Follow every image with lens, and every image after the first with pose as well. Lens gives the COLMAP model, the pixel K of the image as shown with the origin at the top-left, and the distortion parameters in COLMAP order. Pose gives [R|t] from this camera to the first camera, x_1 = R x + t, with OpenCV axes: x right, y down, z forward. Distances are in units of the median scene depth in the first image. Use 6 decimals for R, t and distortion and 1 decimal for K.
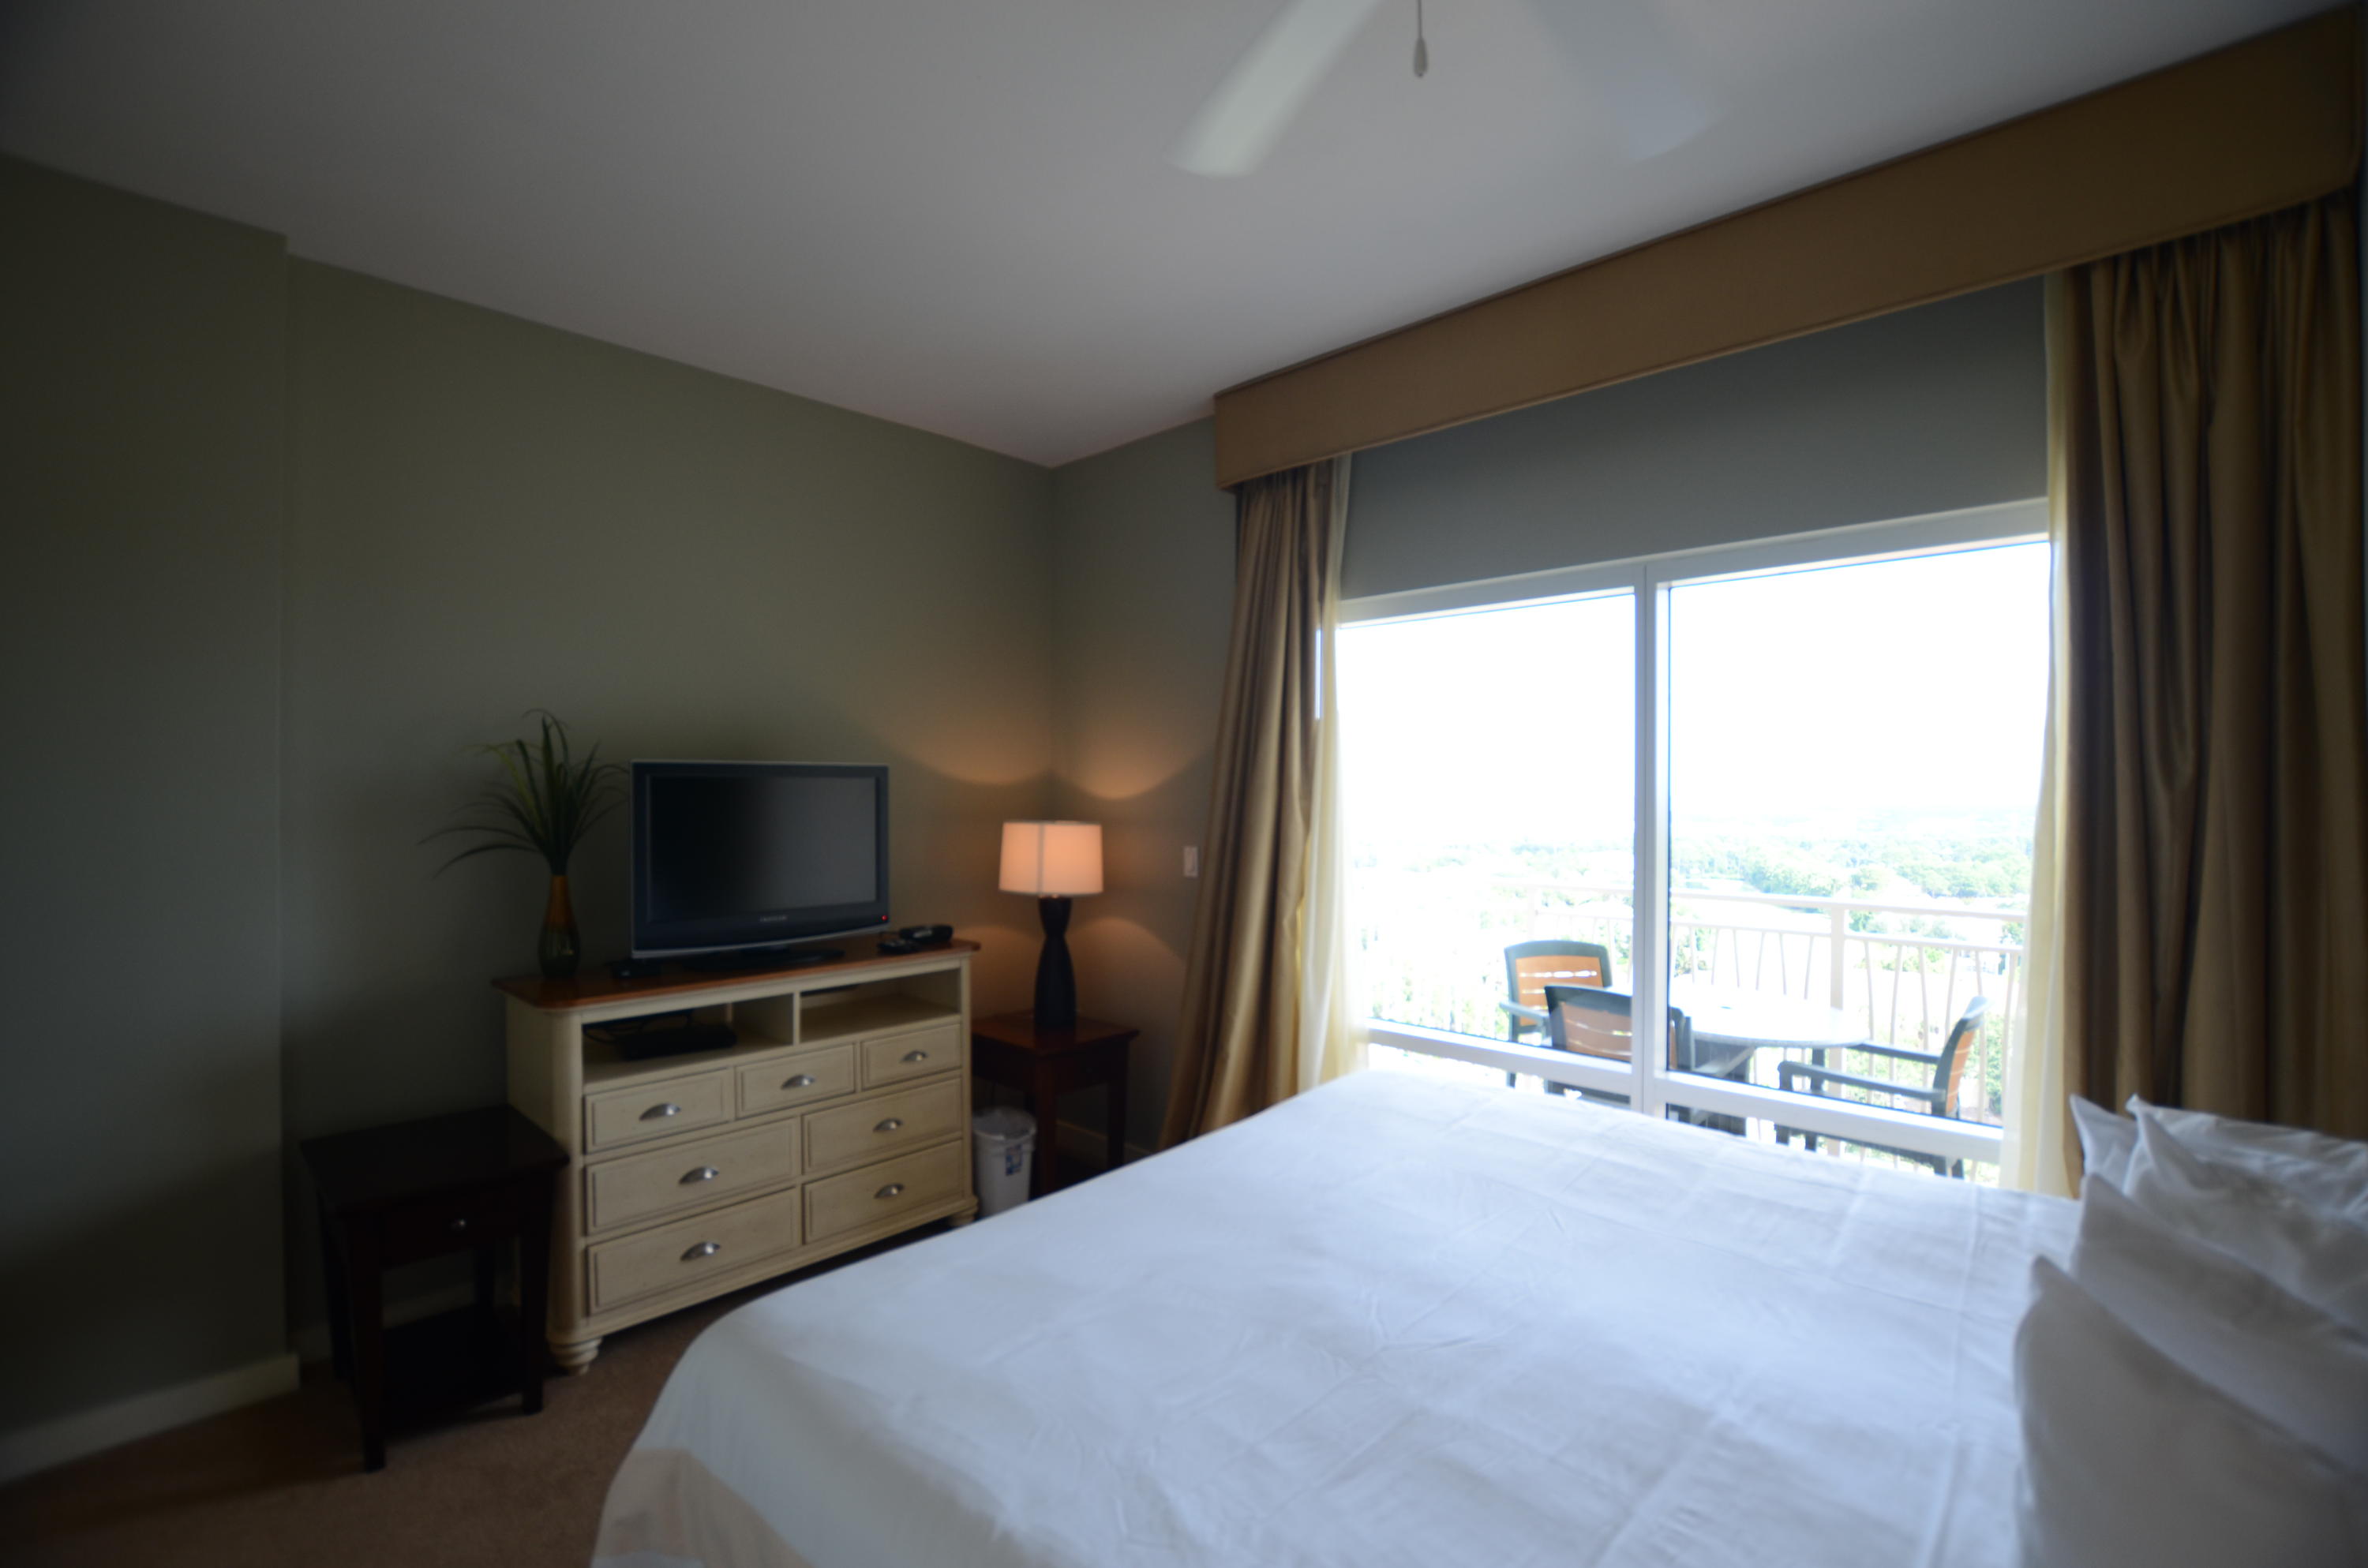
lens RADIAL K [[1039.8, 0, 1173.5], [0, 1039.8, 805.1], [0, 0, 1]] dist [-0.027465, -0.000432]
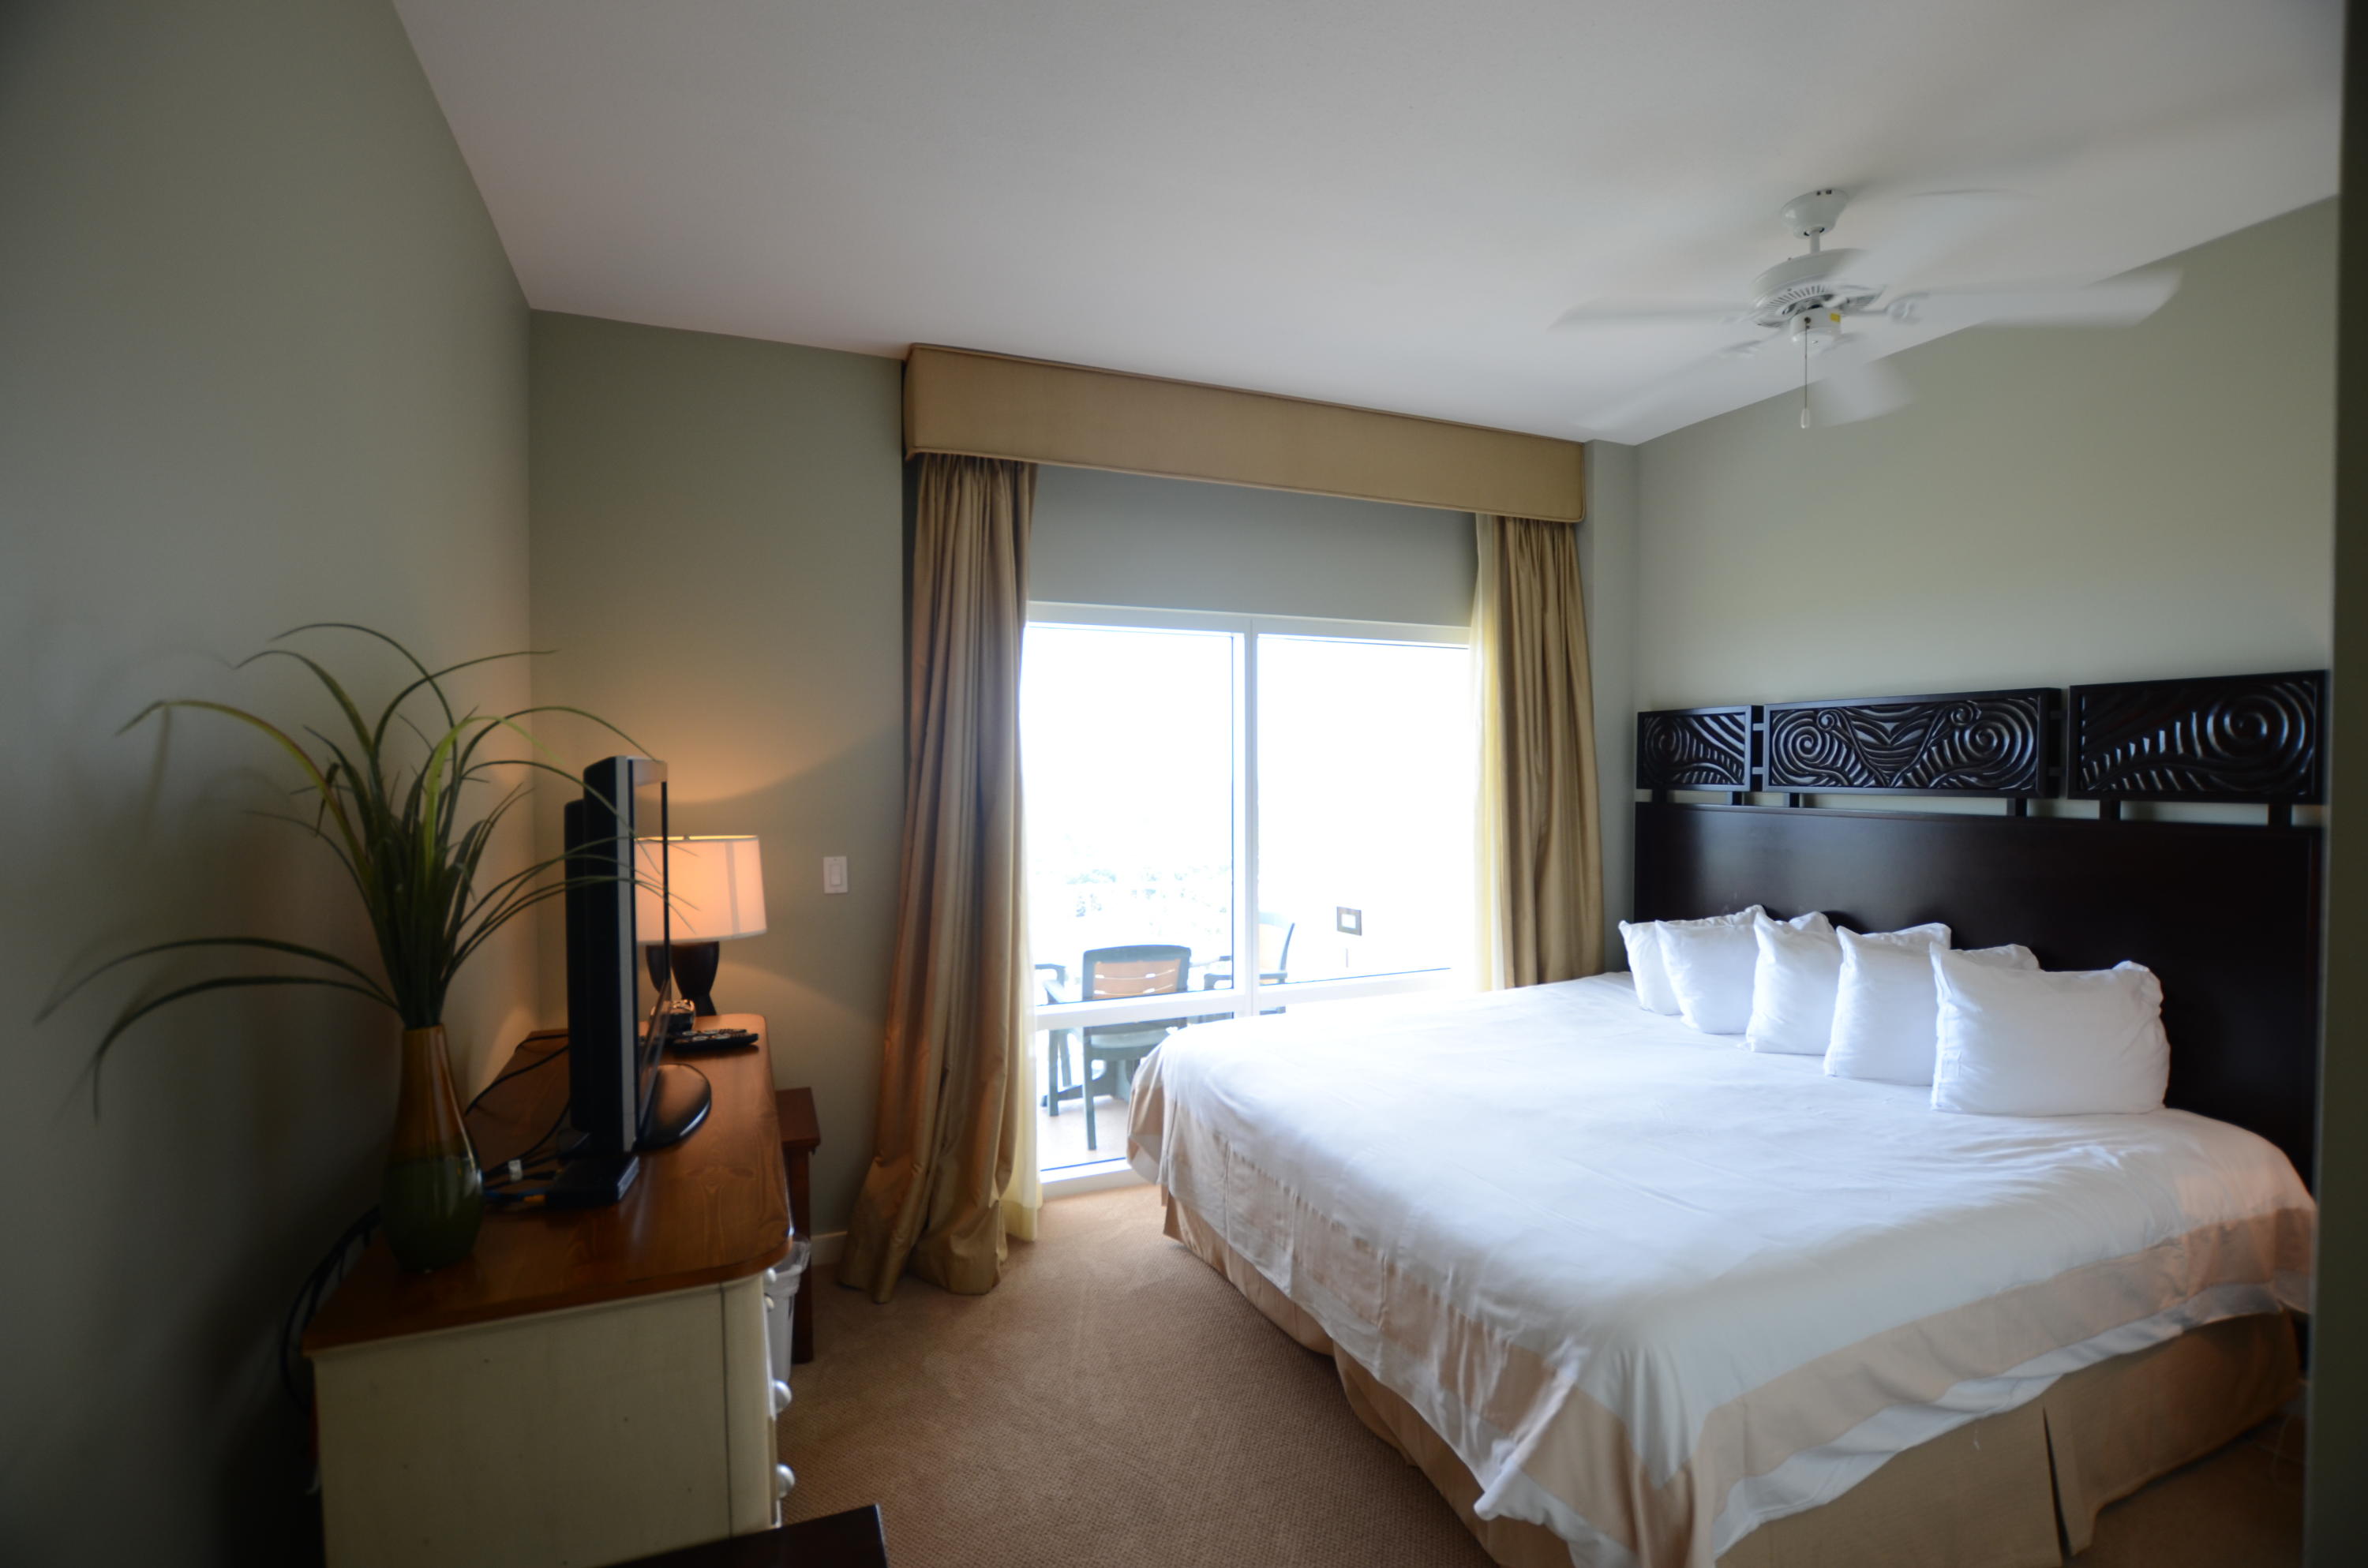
lens RADIAL K [[1039.8, 0, 1190.6], [0, 1039.8, 777.3], [0, 0, 1]] dist [-0.027465, -0.000432]
pose [[0.397271, -0.013670, 0.917599, -0.852999], [0.016809, 0.999830, 0.007618, -0.034773], [-0.917547, 0.012398, 0.397434, 0.536566]]
